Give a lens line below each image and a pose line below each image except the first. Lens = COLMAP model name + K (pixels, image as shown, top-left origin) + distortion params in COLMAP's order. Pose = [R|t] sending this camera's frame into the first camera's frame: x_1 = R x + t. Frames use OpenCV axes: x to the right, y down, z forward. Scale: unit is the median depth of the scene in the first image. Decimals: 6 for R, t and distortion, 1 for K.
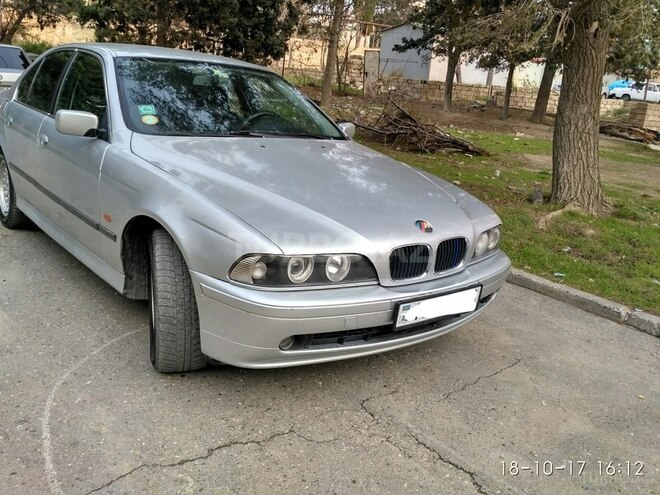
lens RADIAL K [[600.2, 0, 341.8], [0, 600.2, 248.6], [0, 0, 1]] dist [0.102106, -0.230846]
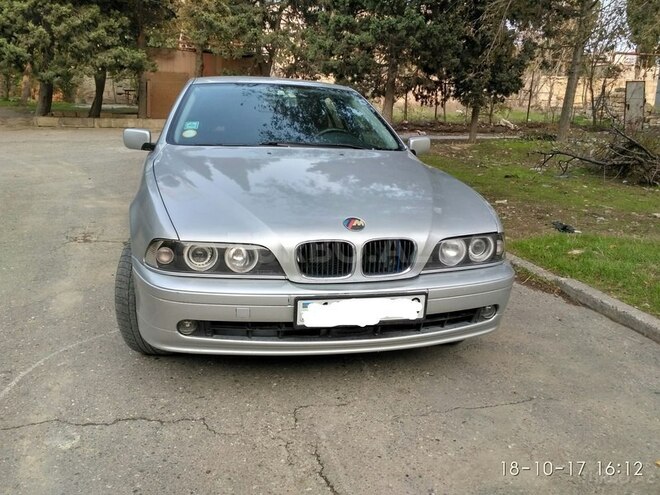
lens RADIAL K [[600.2, 0, 341.8], [0, 600.2, 248.6], [0, 0, 1]] dist [0.102106, -0.230846]
pose [[0.901324, 0.036270, -0.431625, 0.549971], [-0.068222, 0.995938, -0.058770, 0.059745], [0.427740, 0.082417, 0.900137, 0.158756]]
